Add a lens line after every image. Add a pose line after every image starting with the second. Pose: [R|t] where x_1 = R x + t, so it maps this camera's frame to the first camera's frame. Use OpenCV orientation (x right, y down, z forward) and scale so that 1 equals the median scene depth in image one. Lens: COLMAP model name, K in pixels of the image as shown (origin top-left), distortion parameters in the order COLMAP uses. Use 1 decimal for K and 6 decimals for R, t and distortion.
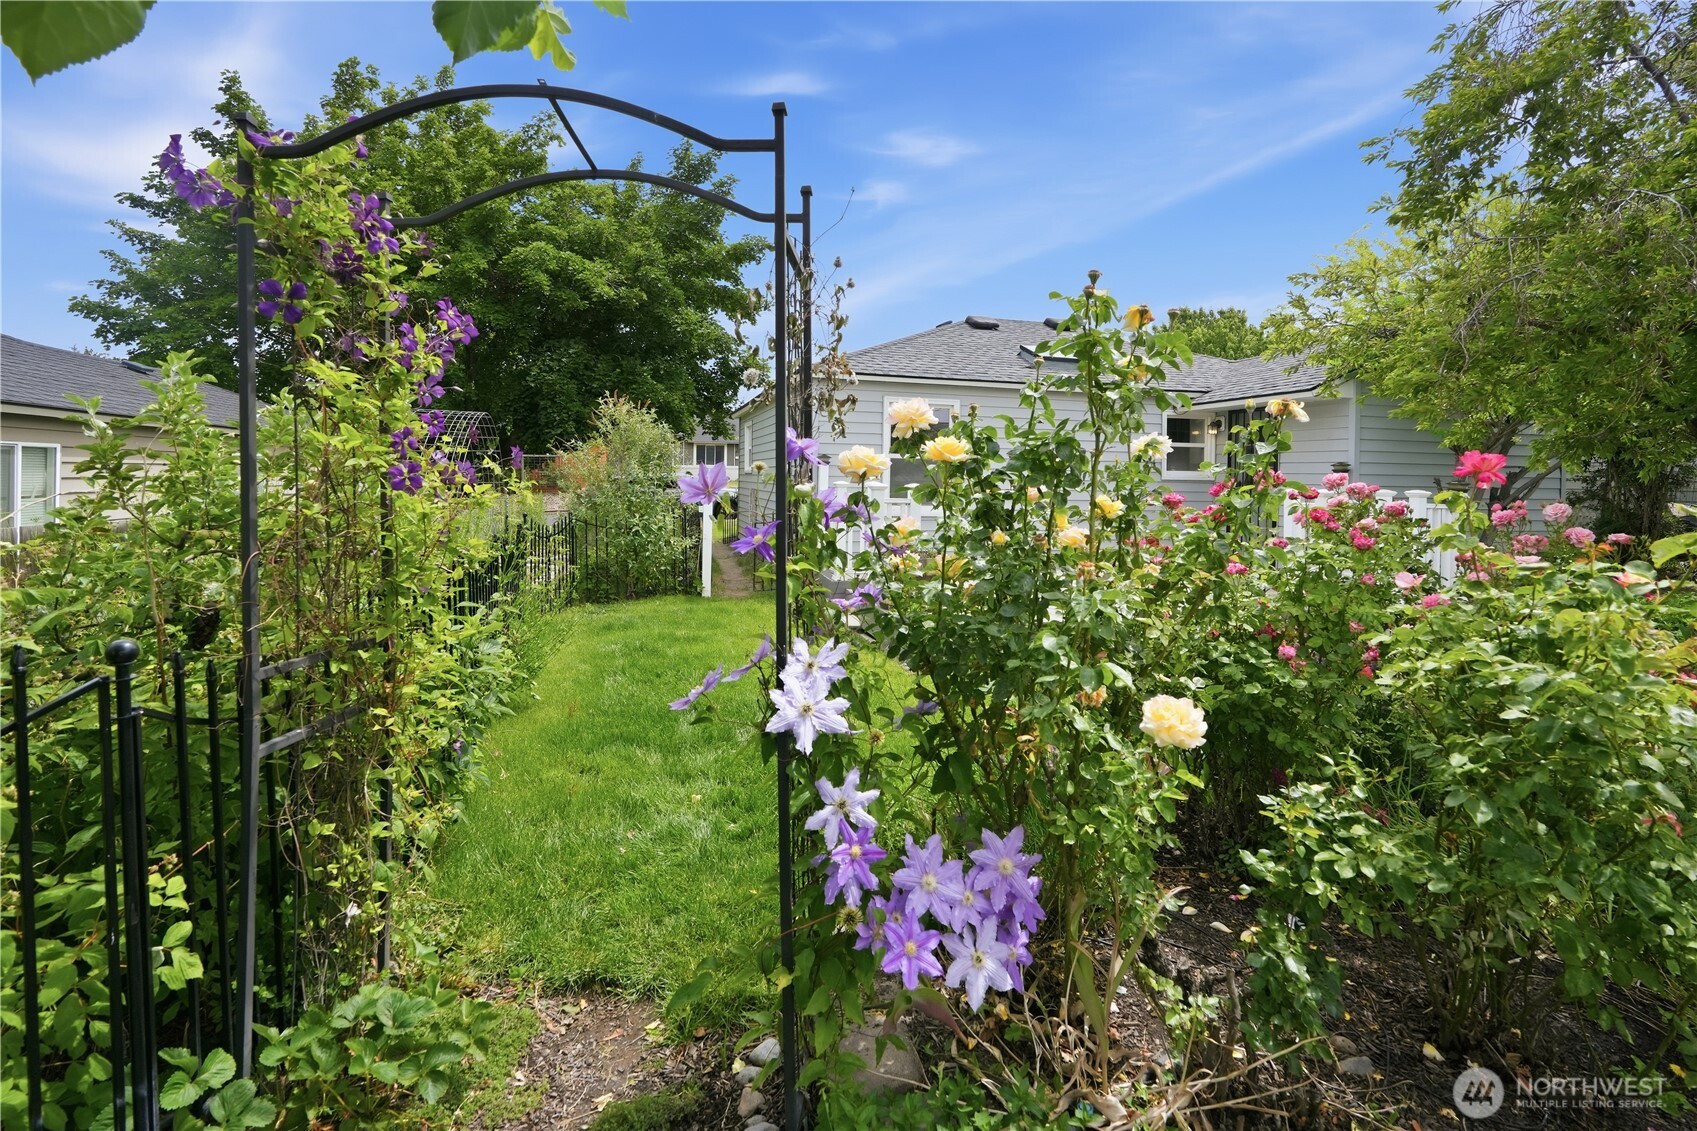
lens RADIAL K [[772.8, 0, 847.4], [0, 772.8, 519.3], [0, 0, 1]] dist [-0.001555, 0.000363]
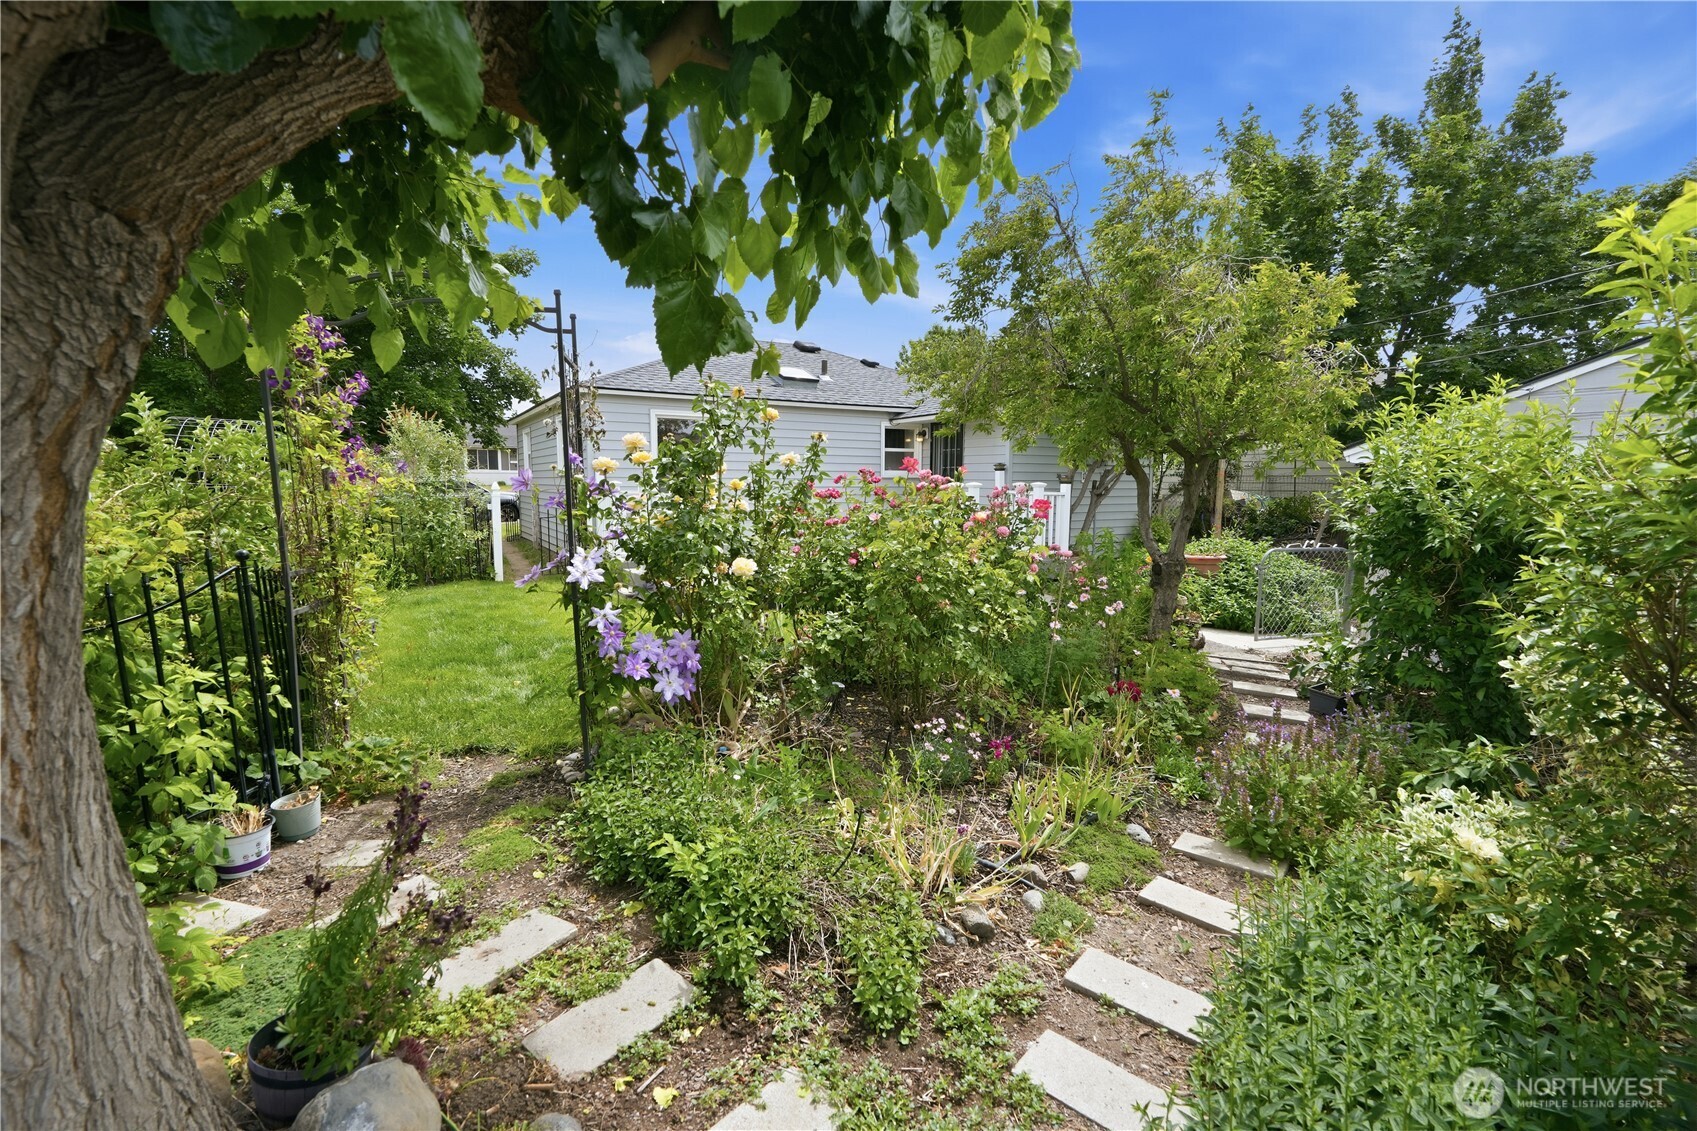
lens RADIAL K [[757.7, 0, 864.2], [0, 757.7, 562.2], [0, 0, 1]] dist [0.001470, 0.000273]
pose [[0.956669, -0.043647, 0.287888, 0.037040], [0.027991, 0.997908, 0.058277, 0.041074], [-0.289829, -0.047693, 0.955889, -0.547676]]
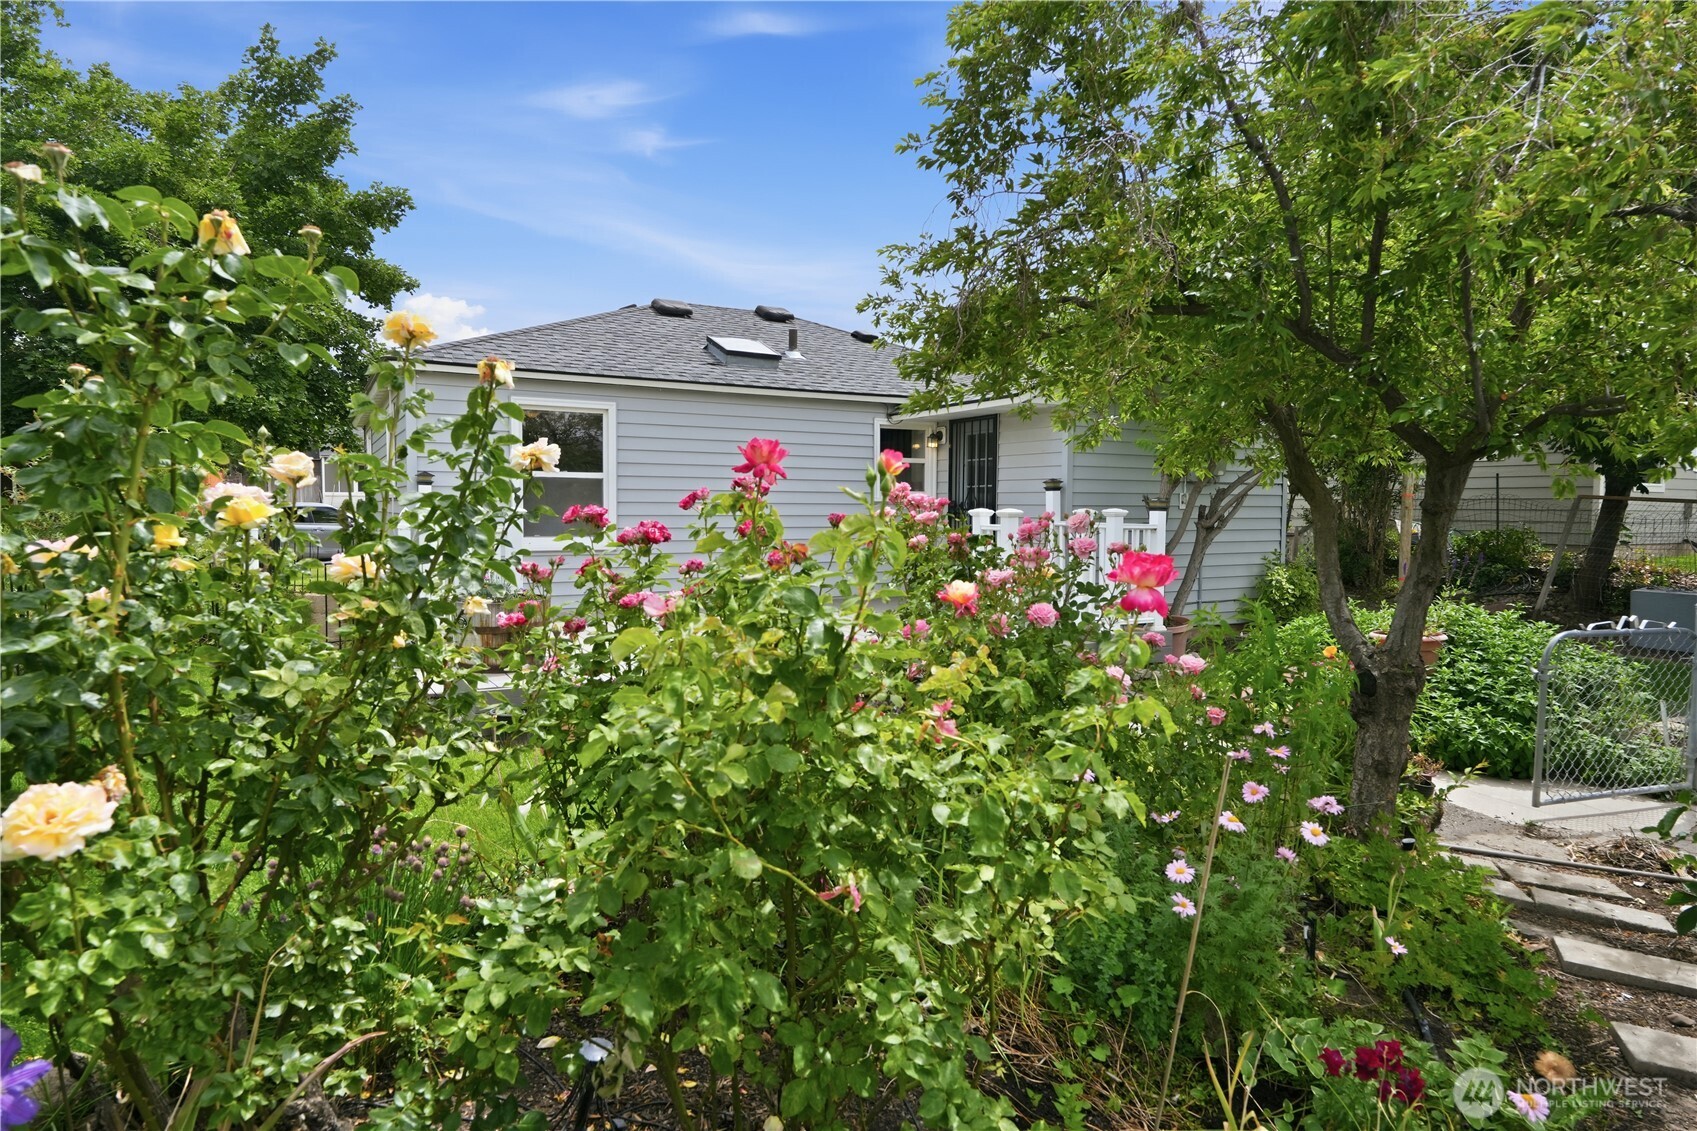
lens RADIAL K [[925.6, 0, 848.5], [0, 925.6, 565.5], [0, 0, 1]] dist [0.013807, 0.000687]
pose [[0.970304, -0.027510, 0.240319, 0.381818], [0.025048, 0.999598, 0.013294, 0.013173], [-0.240588, -0.006879, 0.970603, 0.068917]]
